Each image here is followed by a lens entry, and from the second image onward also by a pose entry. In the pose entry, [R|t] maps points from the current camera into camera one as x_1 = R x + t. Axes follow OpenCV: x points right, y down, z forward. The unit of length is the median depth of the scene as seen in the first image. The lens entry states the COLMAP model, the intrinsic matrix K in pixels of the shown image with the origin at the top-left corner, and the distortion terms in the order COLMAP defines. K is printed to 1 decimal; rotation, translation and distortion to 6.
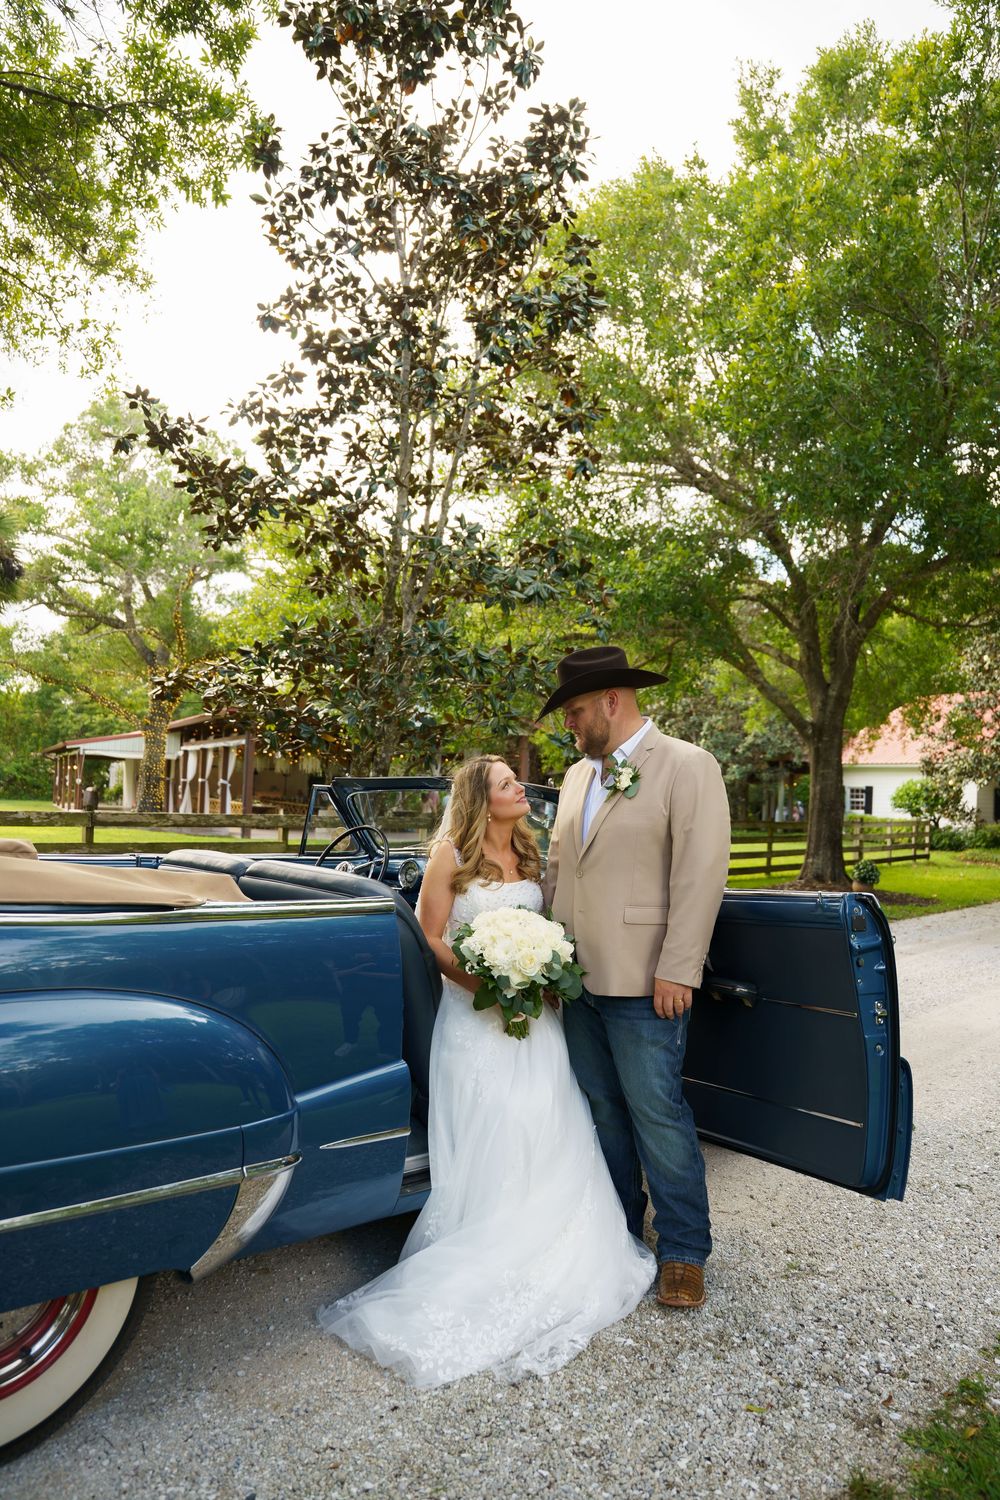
lens RADIAL K [[1158.4, 0, 537.1], [0, 1158.4, 745.0], [0, 0, 1]] dist [0.059698, 0.002002]
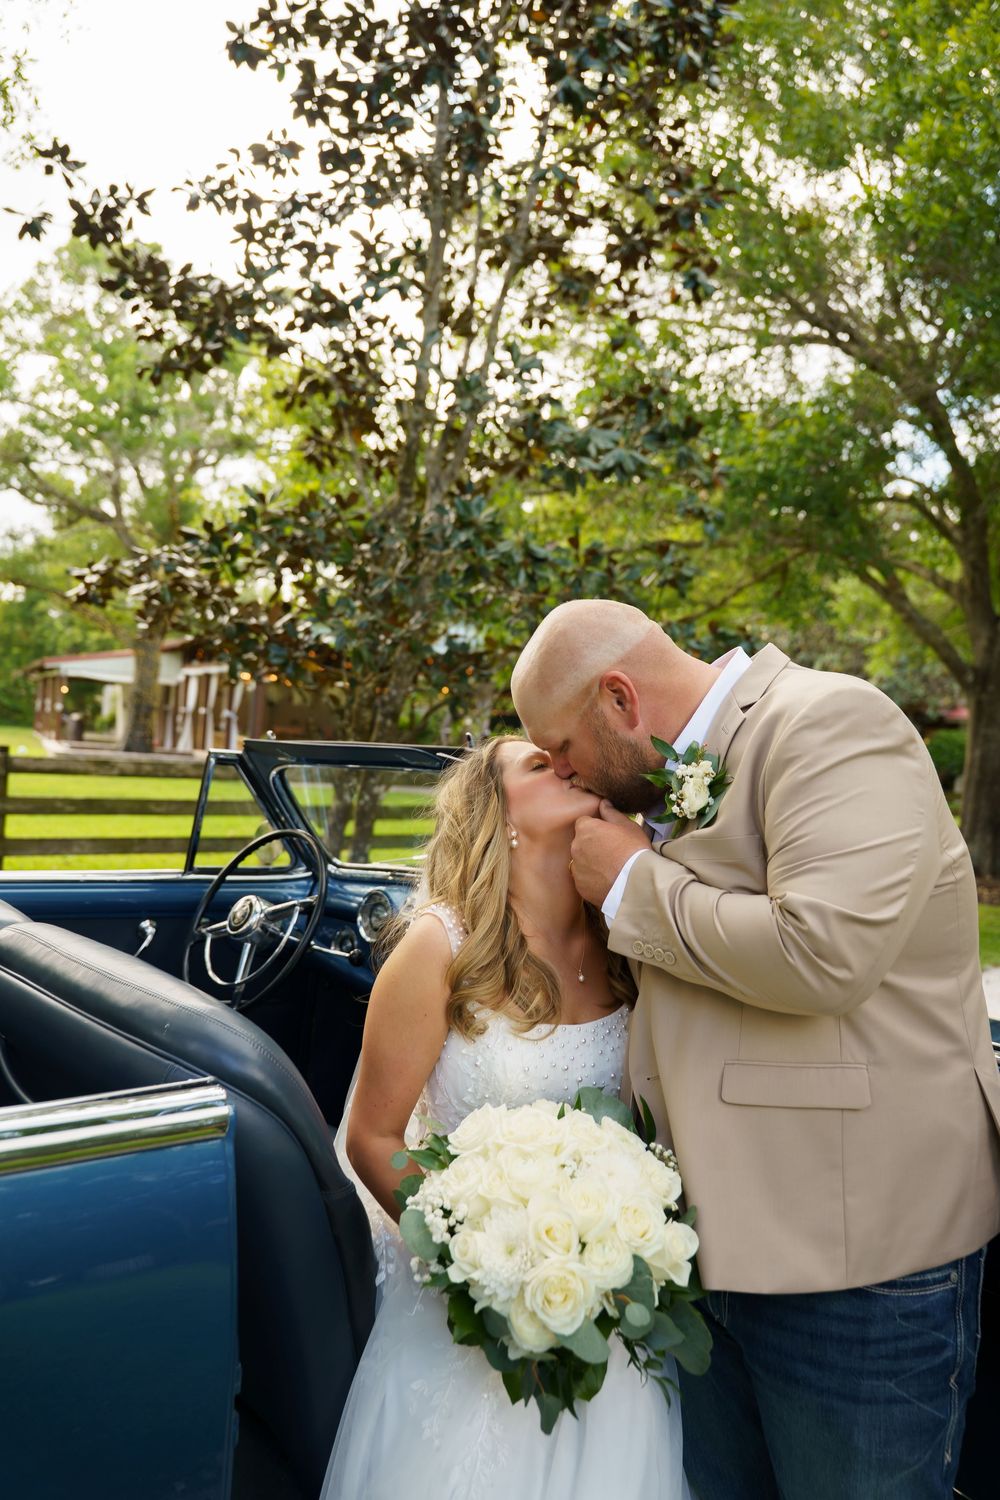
lens RADIAL K [[1158.4, 0, 537.1], [0, 1158.4, 745.0], [0, 0, 1]] dist [0.059698, 0.002002]
pose [[0.997752, 0.036933, -0.055925, -0.003589], [-0.033671, 0.997738, 0.058184, -0.003281], [0.057947, -0.056170, 0.996738, 0.278007]]
